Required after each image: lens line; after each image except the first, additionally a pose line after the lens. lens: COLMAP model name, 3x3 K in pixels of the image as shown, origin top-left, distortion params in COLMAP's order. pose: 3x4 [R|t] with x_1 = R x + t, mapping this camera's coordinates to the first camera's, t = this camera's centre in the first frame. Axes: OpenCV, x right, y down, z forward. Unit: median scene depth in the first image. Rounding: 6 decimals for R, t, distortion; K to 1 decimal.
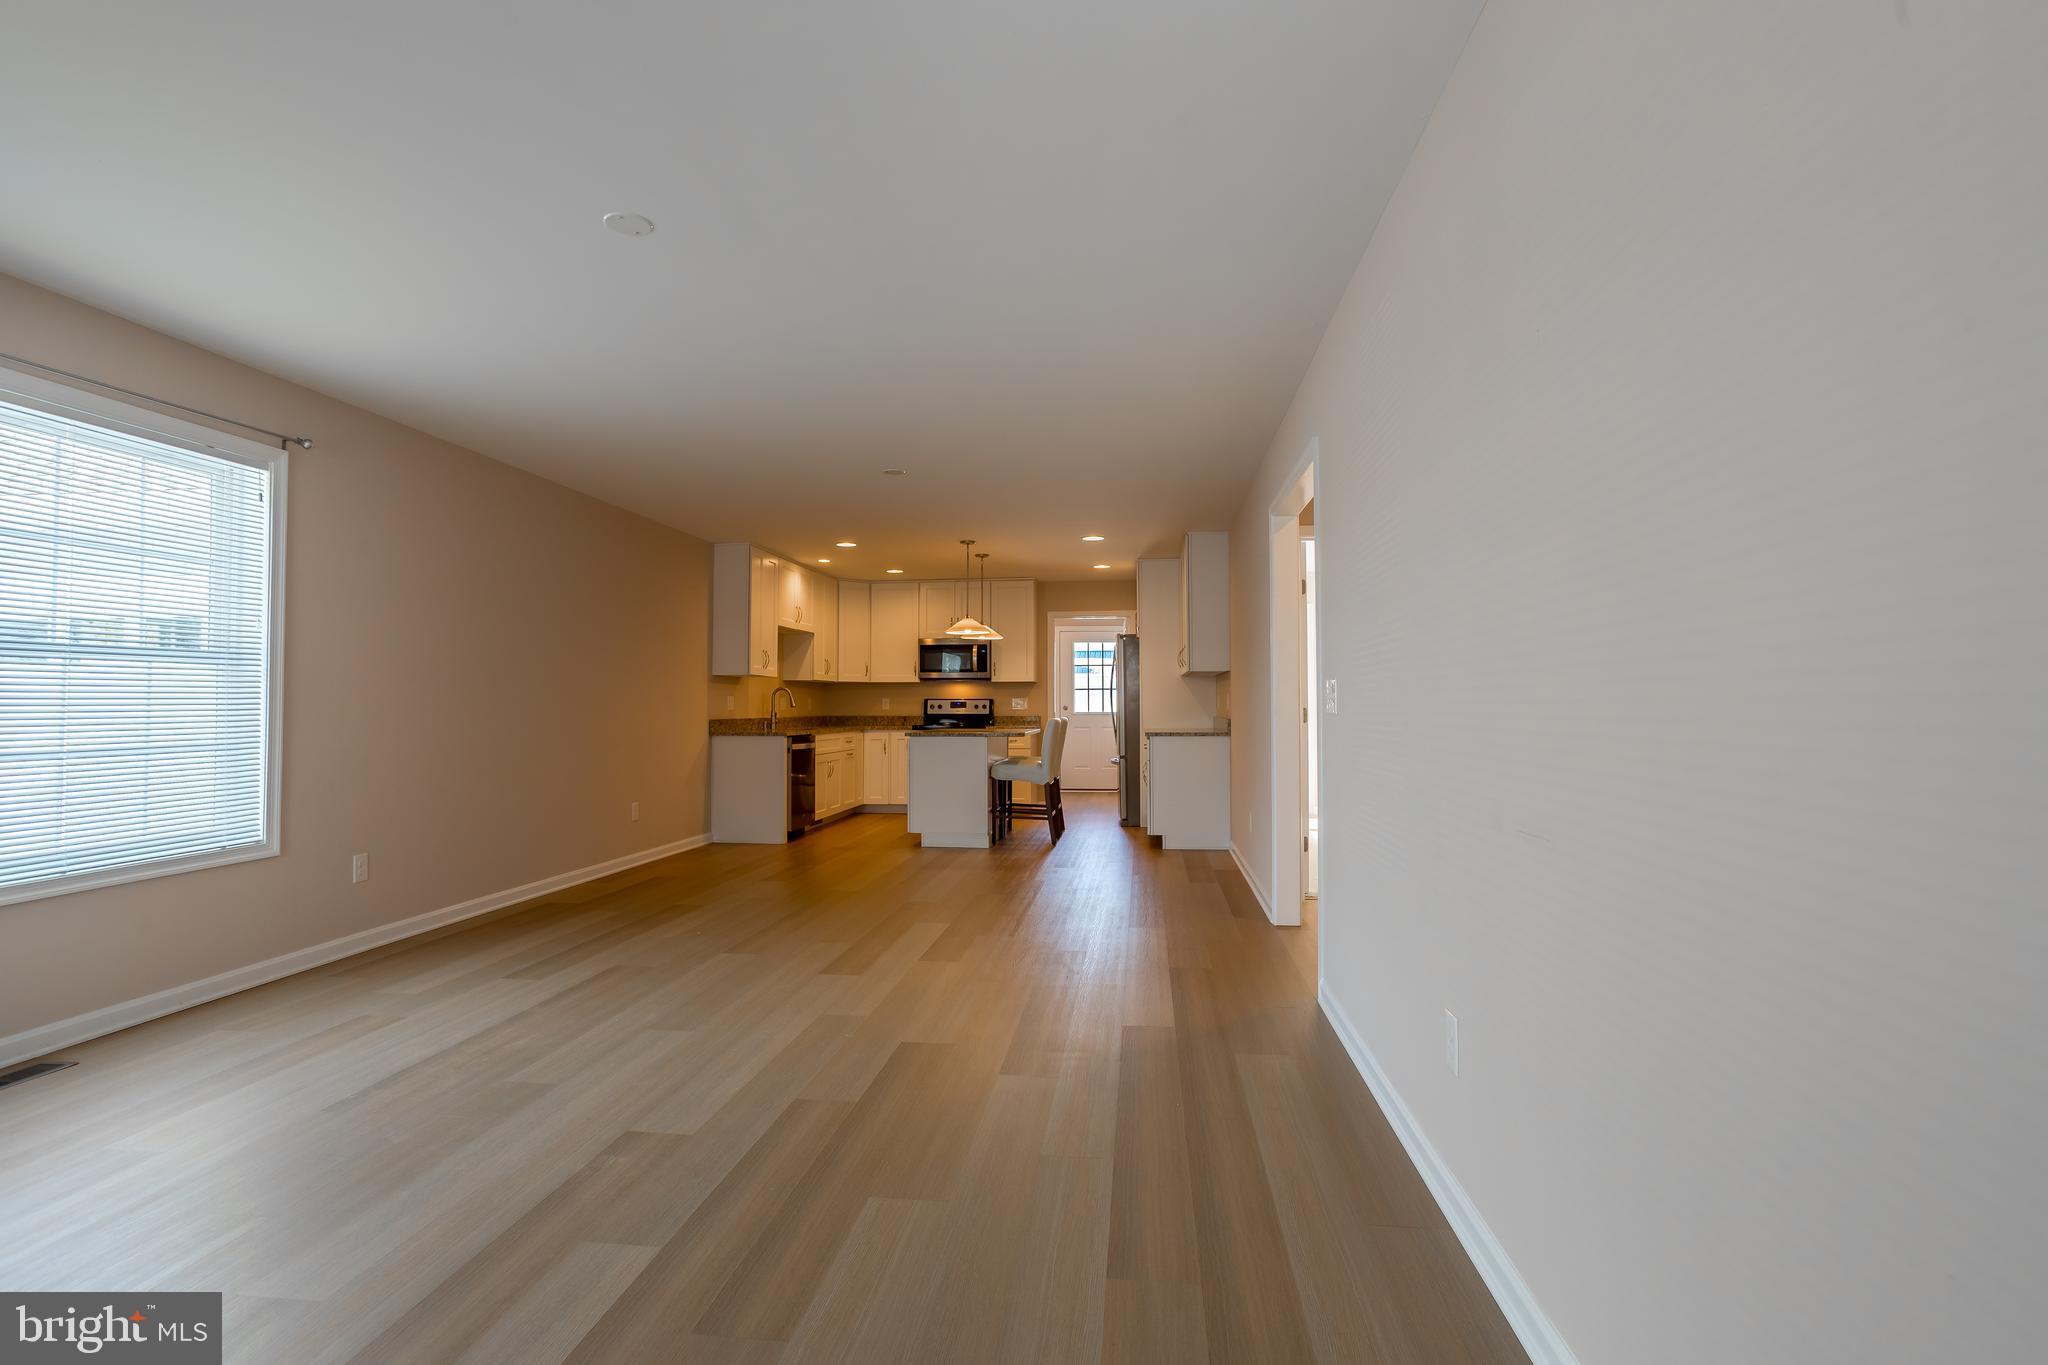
lens RADIAL K [[985.1, 0, 1012.0], [0, 985.1, 666.7], [0, 0, 1]] dist [0.003207, 0.009703]
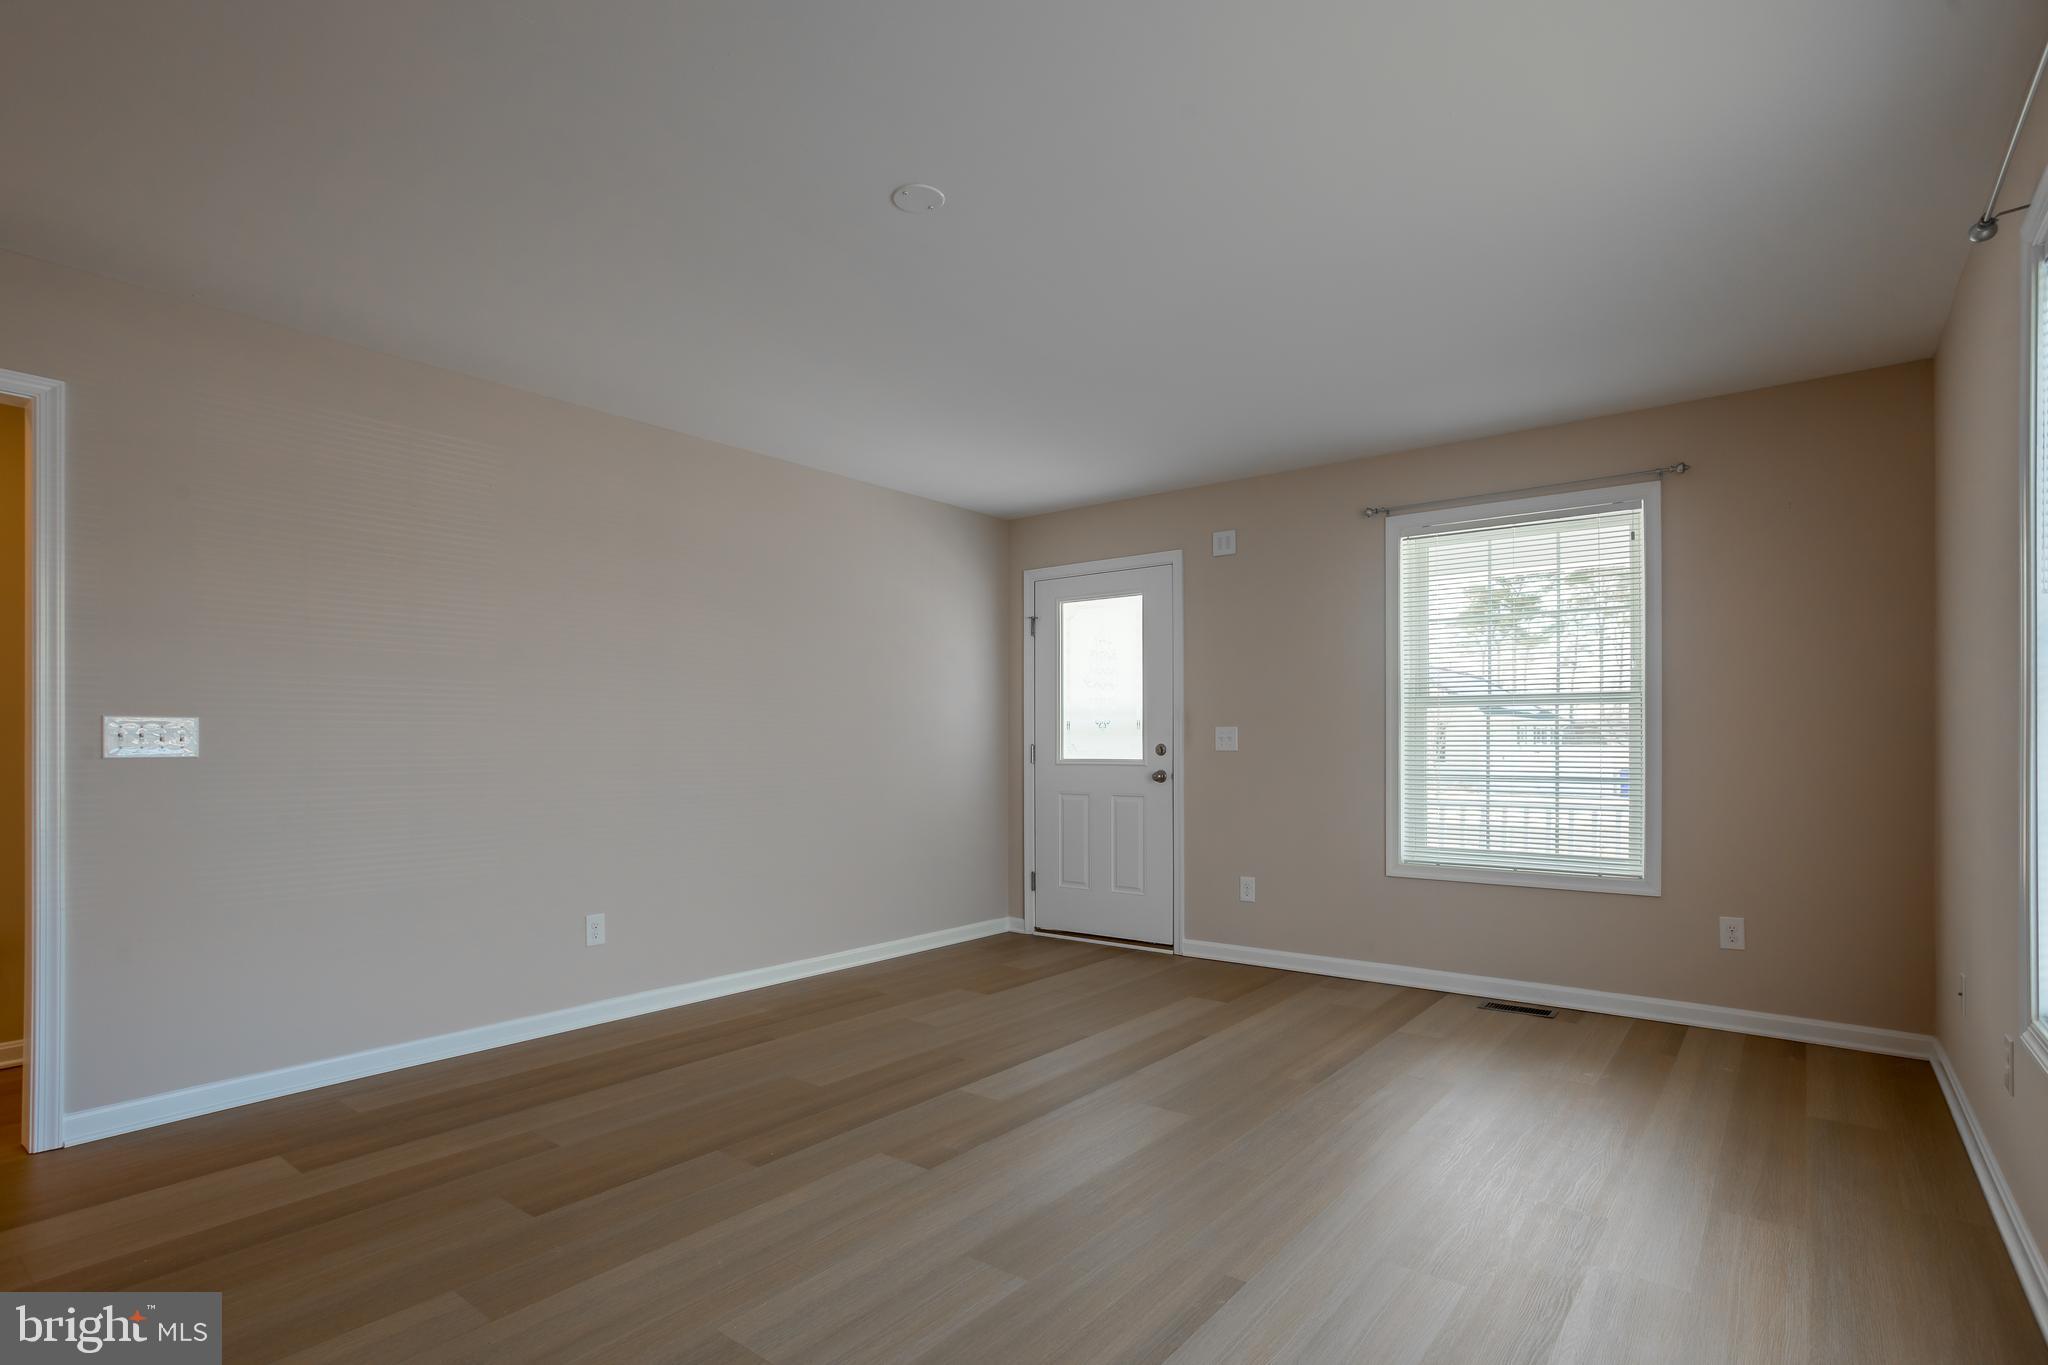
lens RADIAL K [[1036.7, 0, 1020.3], [0, 1036.7, 748.5], [0, 0, 1]] dist [-0.034976, 0.017452]
pose [[-0.862604, 0.003638, 0.505866, -0.282104], [-0.014358, 0.999395, -0.031669, 0.022520], [-0.505676, -0.034581, -0.862030, 0.527953]]
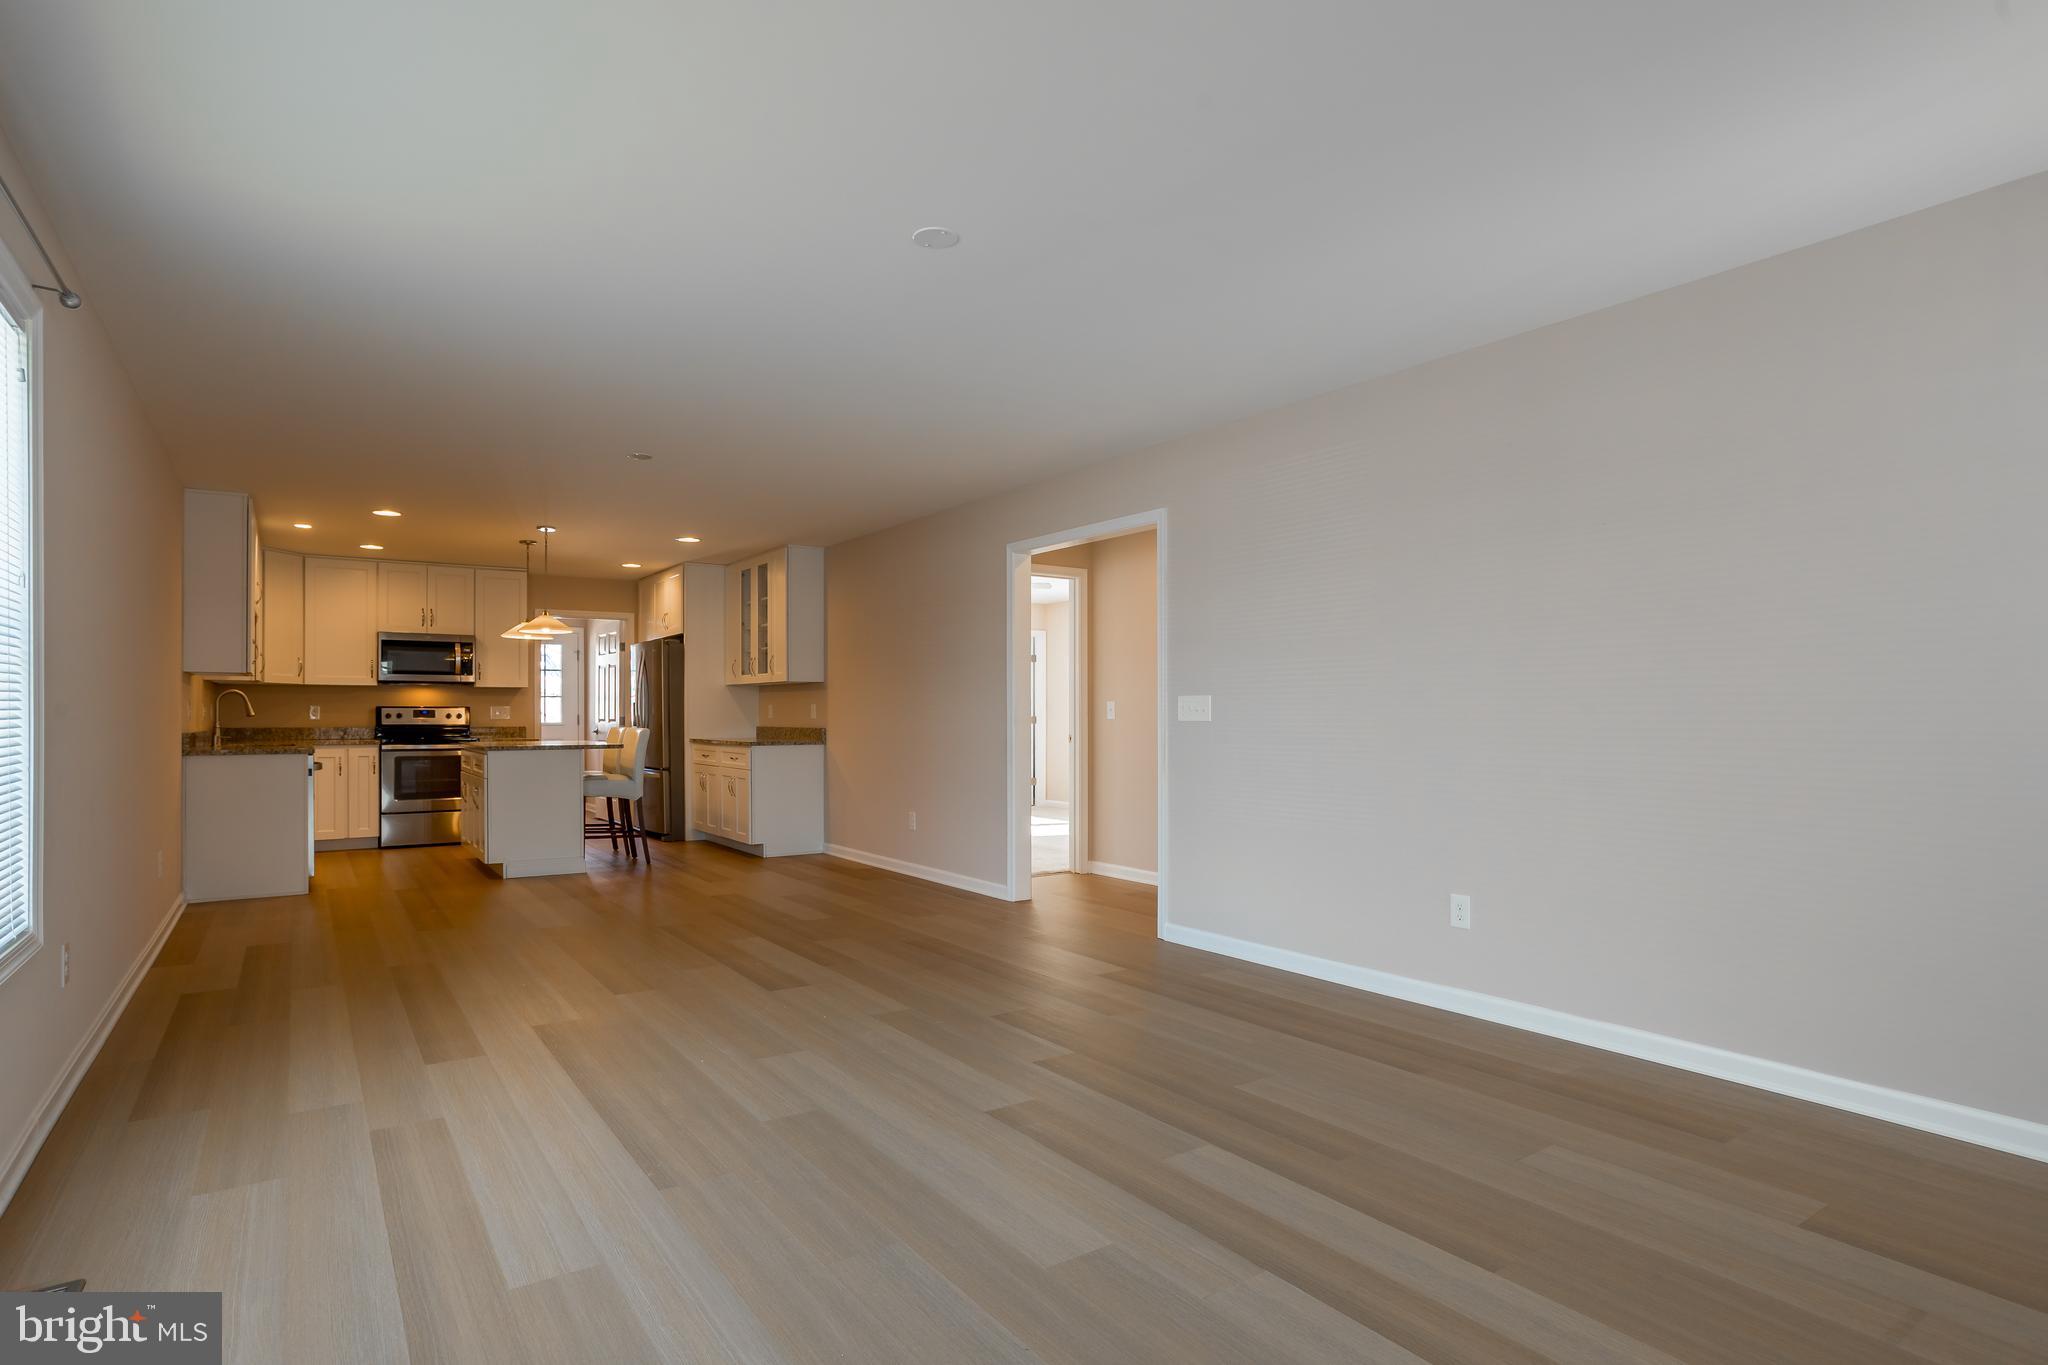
lens RADIAL K [[1036.7, 0, 973.4], [0, 1036.7, 712.8], [0, 0, 1]] dist [-0.034976, 0.017452]
pose [[0.748393, 0.001670, 0.663254, -0.322580], [-0.026307, 0.999285, 0.027168, 0.002786], [-0.662734, -0.037781, 0.747901, 0.054057]]
